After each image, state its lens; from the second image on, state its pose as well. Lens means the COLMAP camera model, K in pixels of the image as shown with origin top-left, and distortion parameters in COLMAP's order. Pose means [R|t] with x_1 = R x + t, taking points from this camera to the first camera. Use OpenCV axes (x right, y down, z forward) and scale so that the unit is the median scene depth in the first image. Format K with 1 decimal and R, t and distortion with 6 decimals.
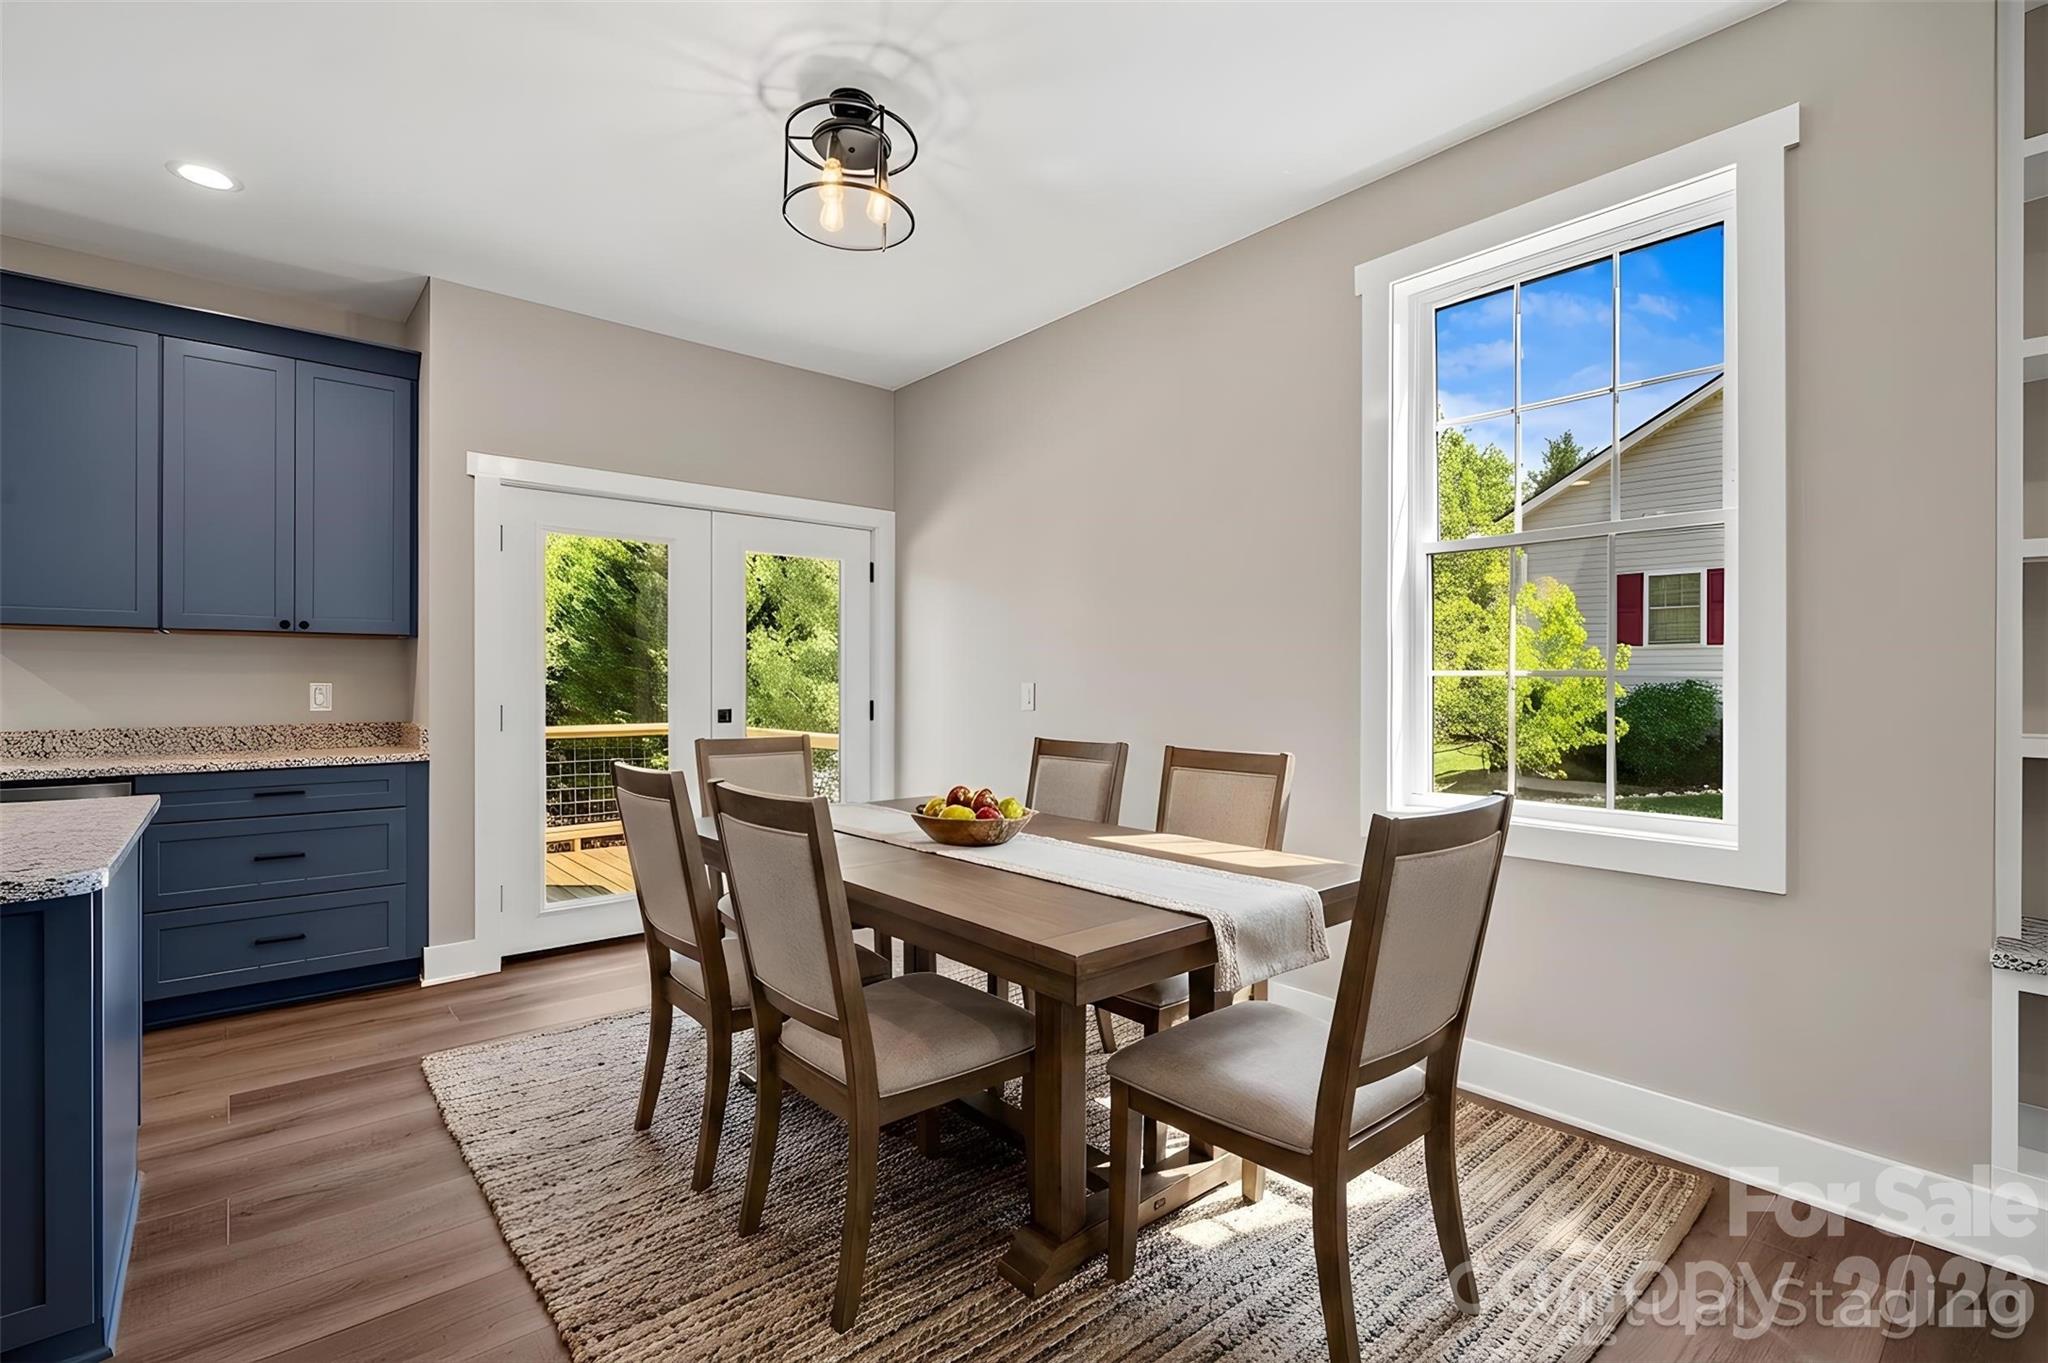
lens RADIAL K [[924.1, 0, 1024.0], [0, 924.1, 681.5], [0, 0, 1]] dist [-0.003746, 0.000617]
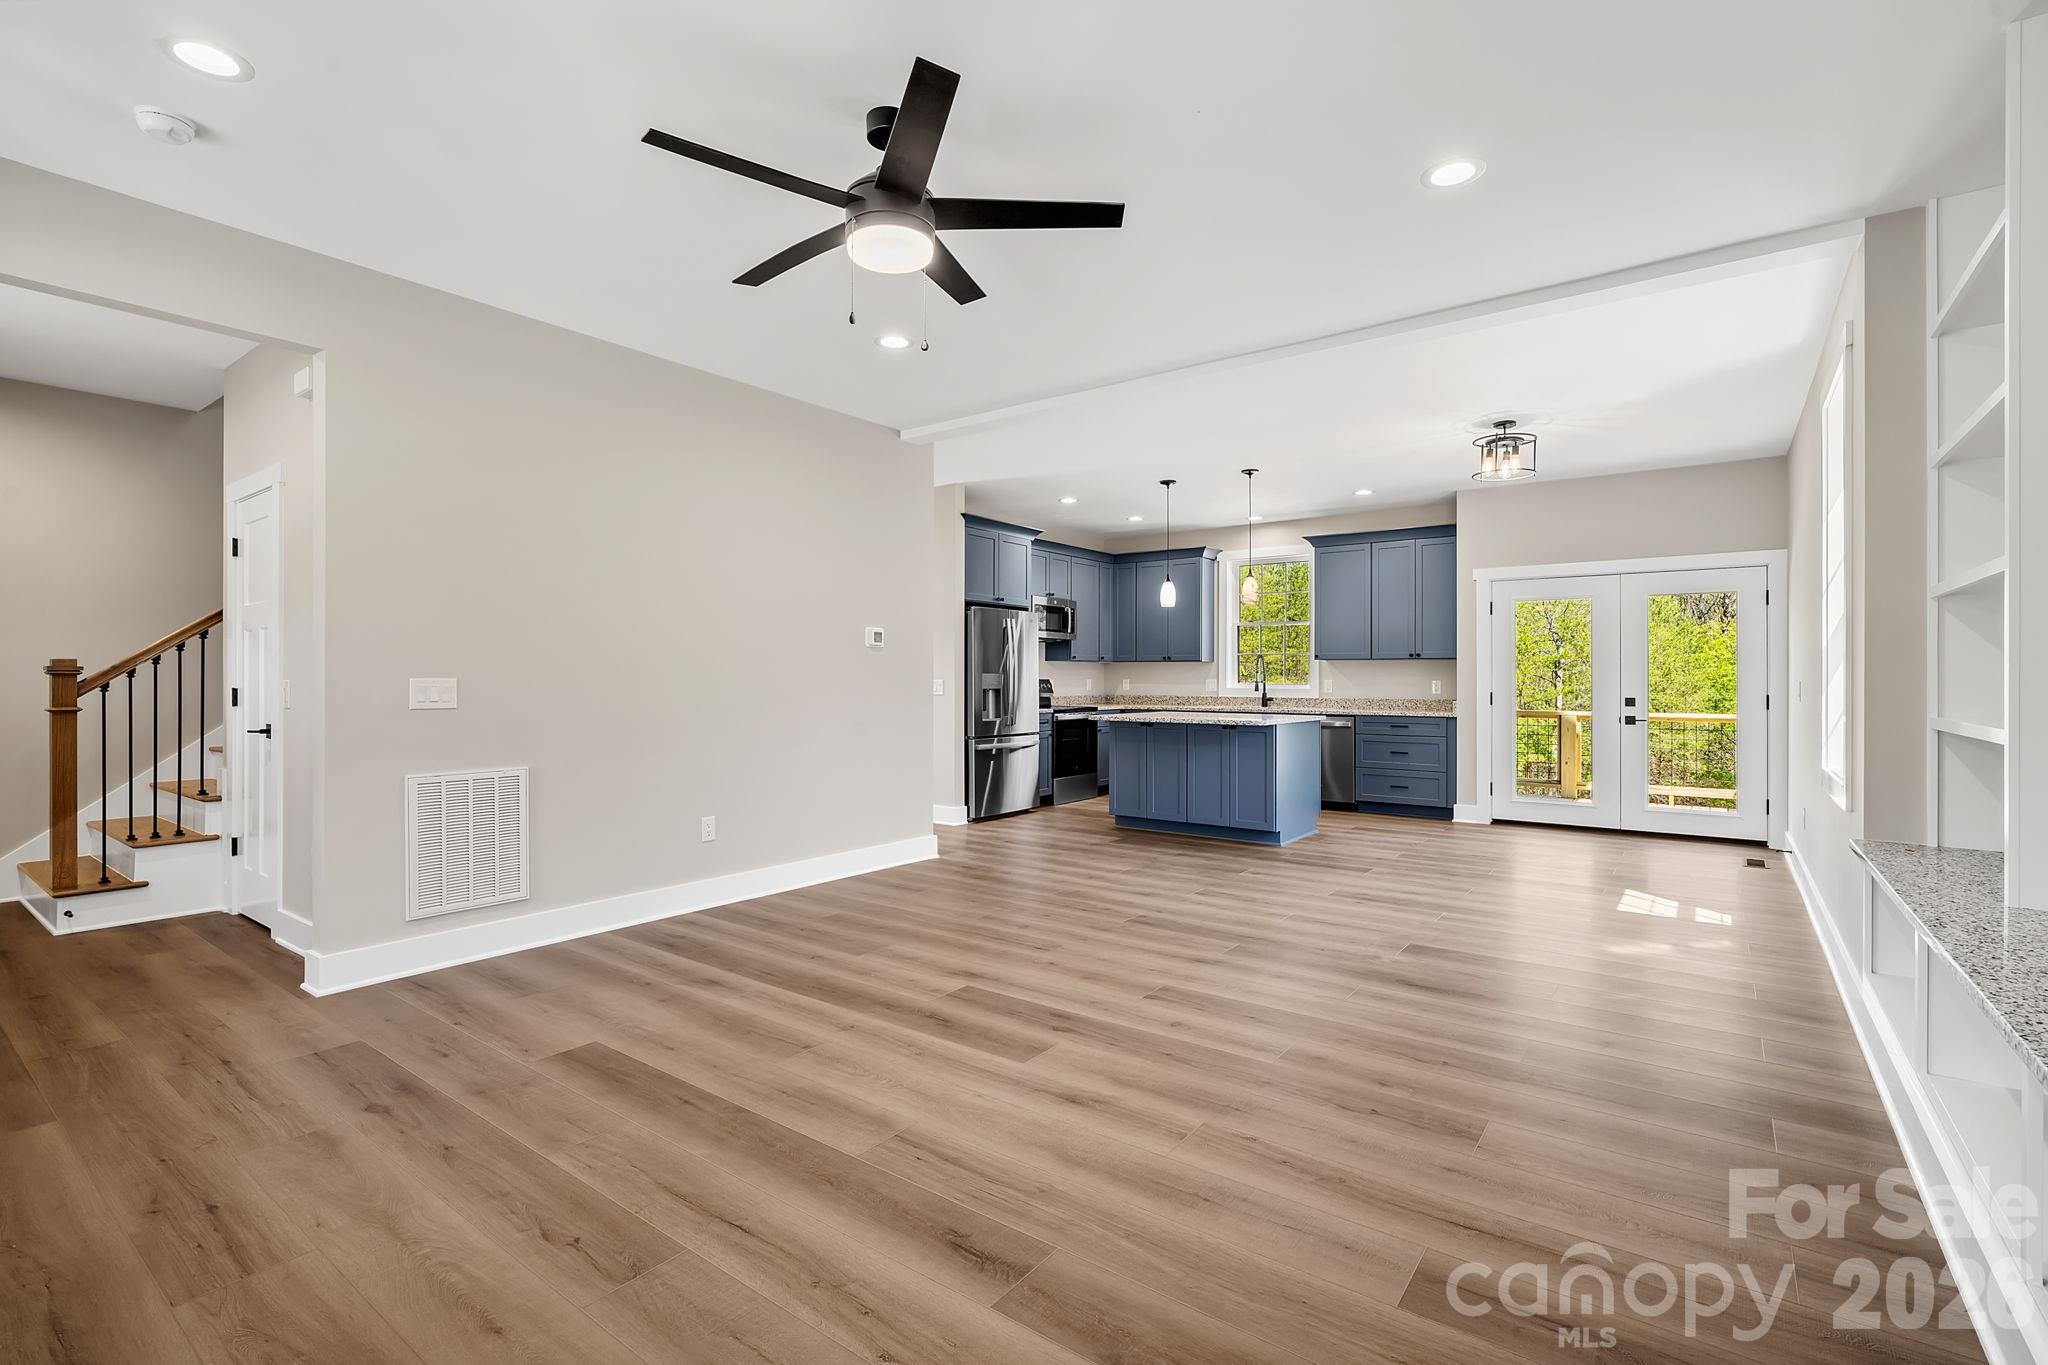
lens RADIAL K [[924.1, 0, 1024.0], [0, 924.1, 682.5], [0, 0, 1]] dist [-0.003746, 0.000617]
pose [[0.216664, 0.003466, -0.976240, 1.197113], [-0.002041, 0.999993, 0.003098, 0.001386], [0.976244, 0.001322, 0.216669, -0.431103]]
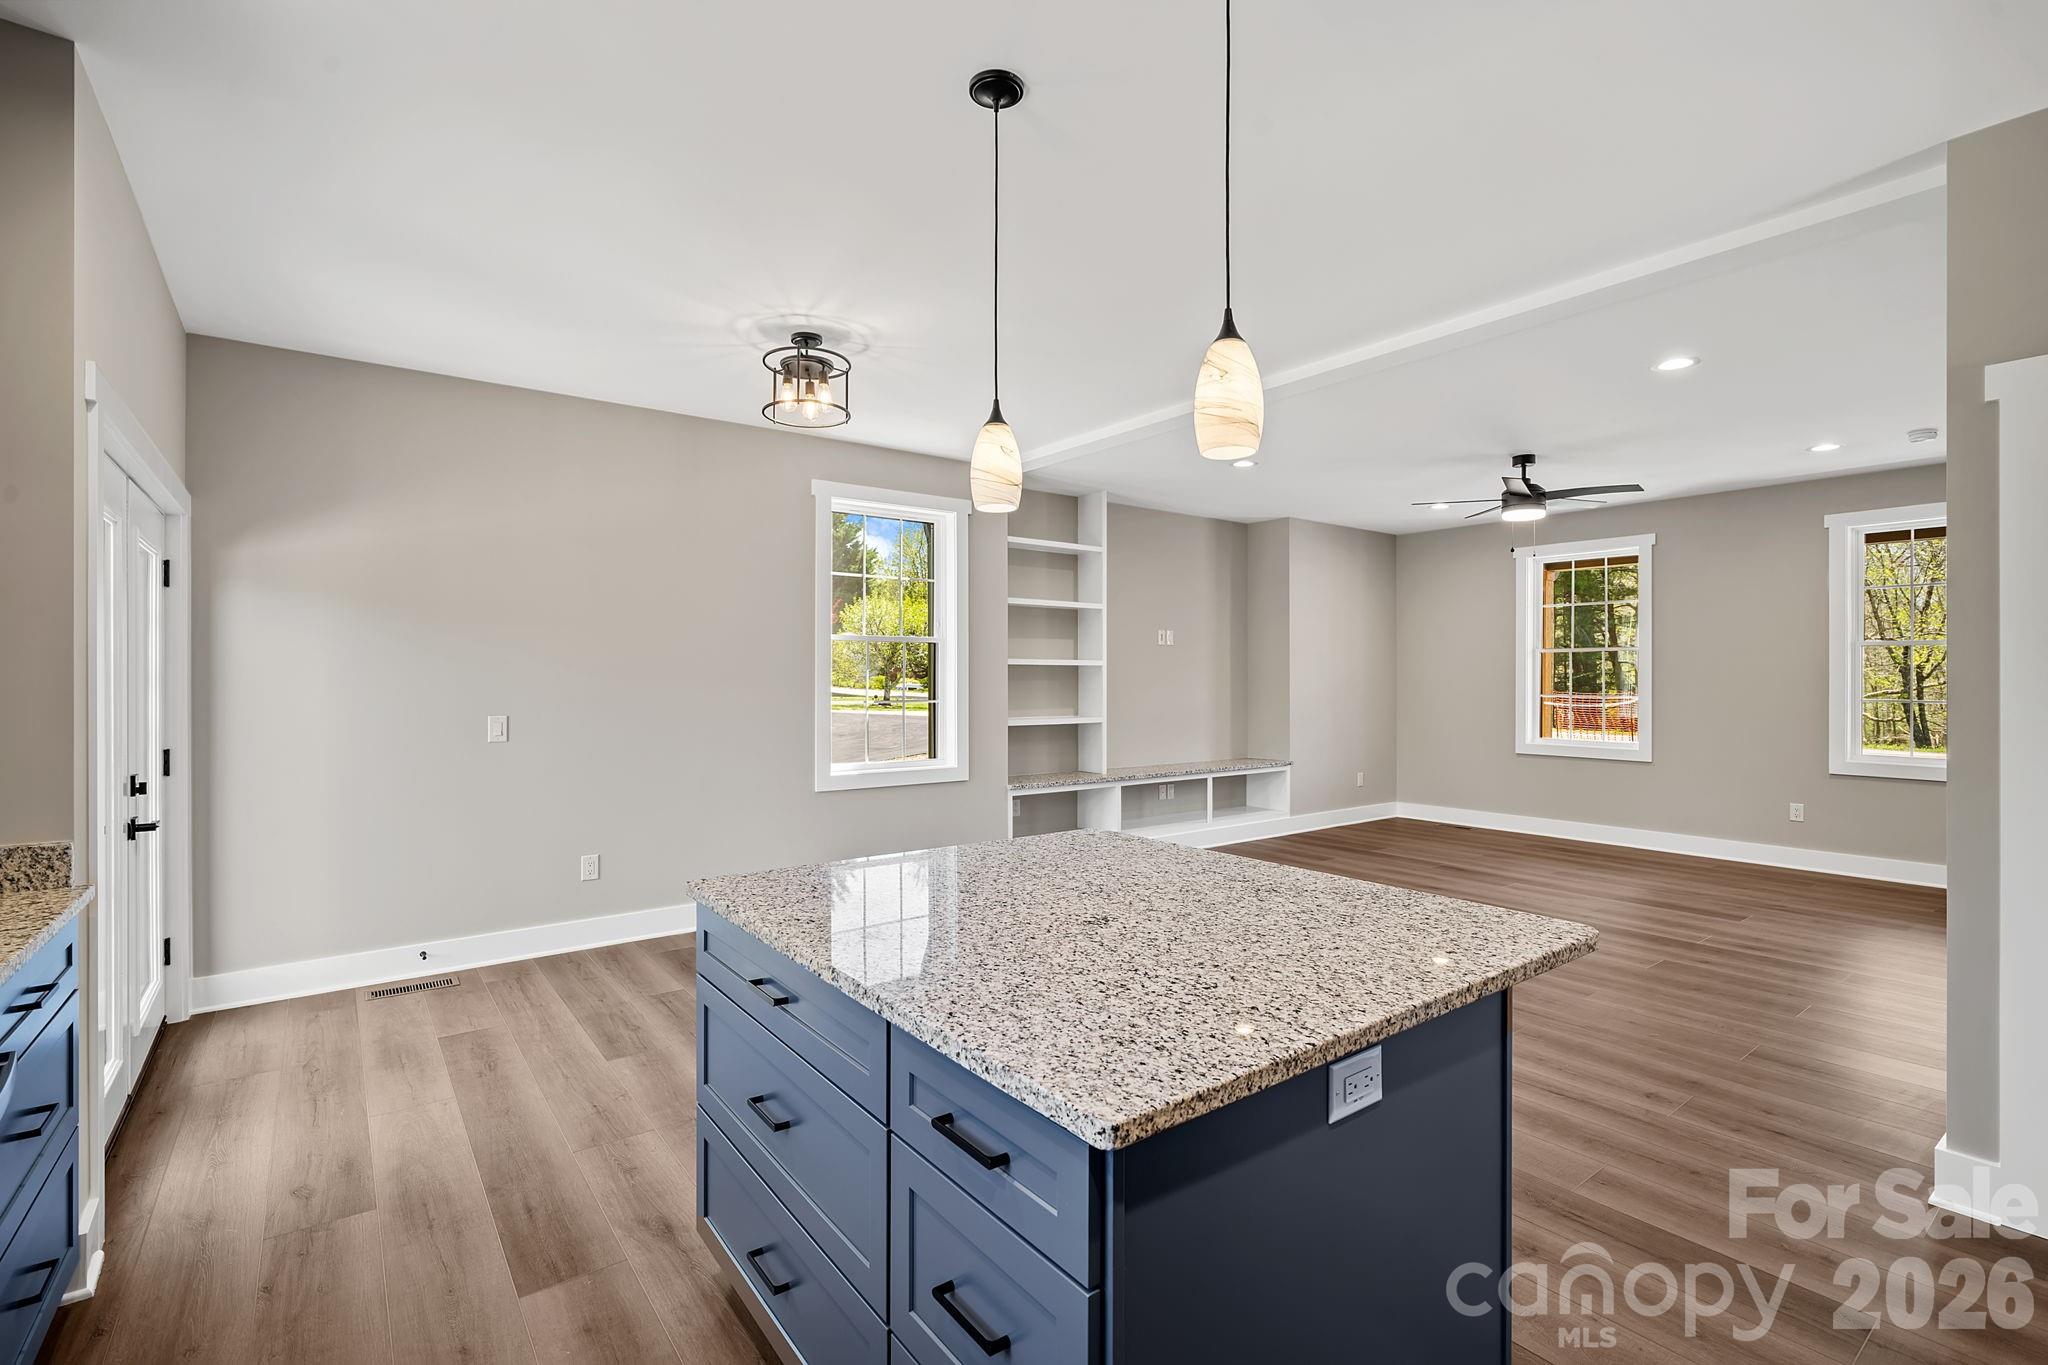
lens RADIAL K [[924.1, 0, 1024.0], [0, 924.1, 682.5], [0, 0, 1]] dist [-0.003746, 0.000617]
pose [[0.059130, -0.008474, 0.998214, -1.139212], [-0.003777, 0.999955, 0.008713, -0.053413], [-0.998243, -0.004286, 0.059095, 0.376379]]
